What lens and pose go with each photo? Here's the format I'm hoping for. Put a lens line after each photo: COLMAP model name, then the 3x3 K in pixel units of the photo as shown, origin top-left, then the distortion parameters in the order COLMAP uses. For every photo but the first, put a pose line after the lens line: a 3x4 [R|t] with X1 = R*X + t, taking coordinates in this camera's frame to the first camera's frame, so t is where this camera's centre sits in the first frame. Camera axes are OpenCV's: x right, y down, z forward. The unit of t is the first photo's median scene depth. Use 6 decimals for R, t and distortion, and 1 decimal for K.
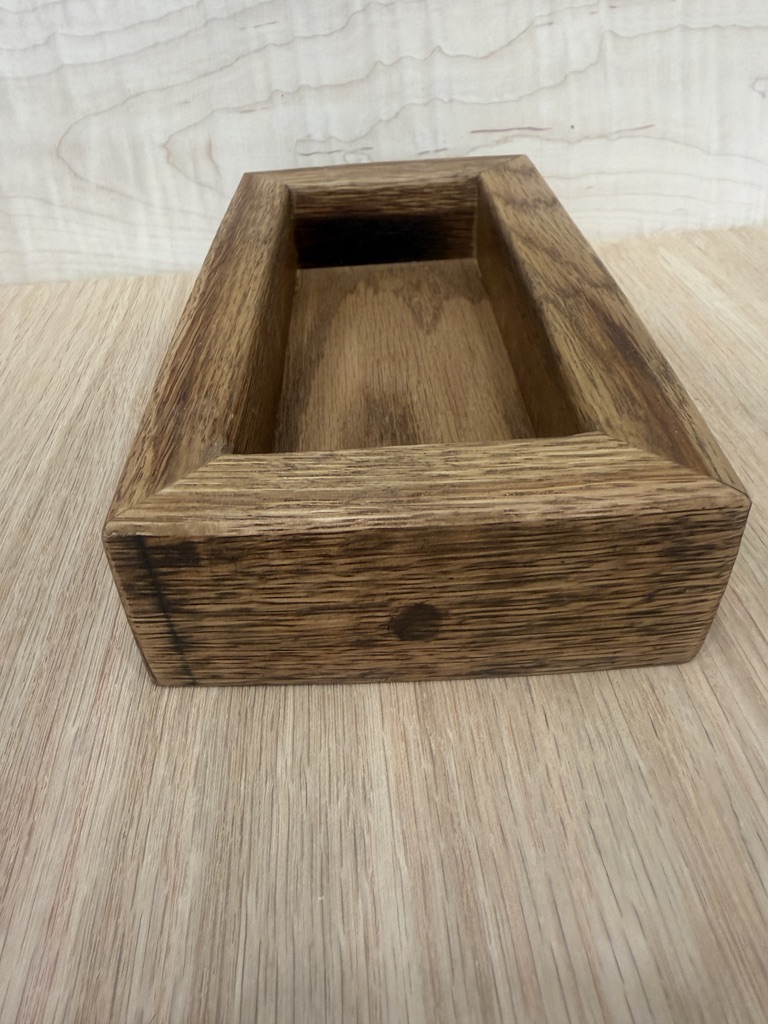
lens RADIAL K [[714.7, 0, 388.0], [0, 714.7, 431.7], [0, 0, 1]] dist [-0.002708, -0.002307]
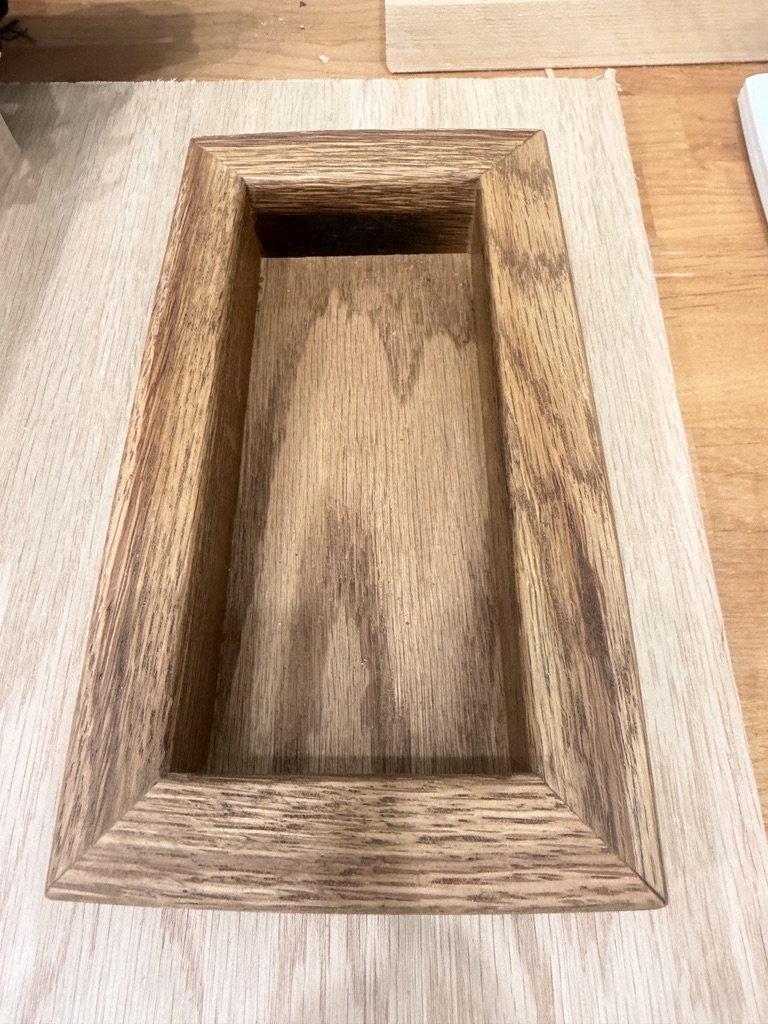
lens RADIAL K [[713.9, 0, 384.0], [0, 713.9, 512.0], [0, 0, 1]] dist [-0.001418, 0.002310]
pose [[0.999134, 0.039369, 0.013430, 0.040200], [-0.041498, 0.921186, 0.386903, -0.548978], [0.002861, -0.387125, 0.922023, 0.176934]]
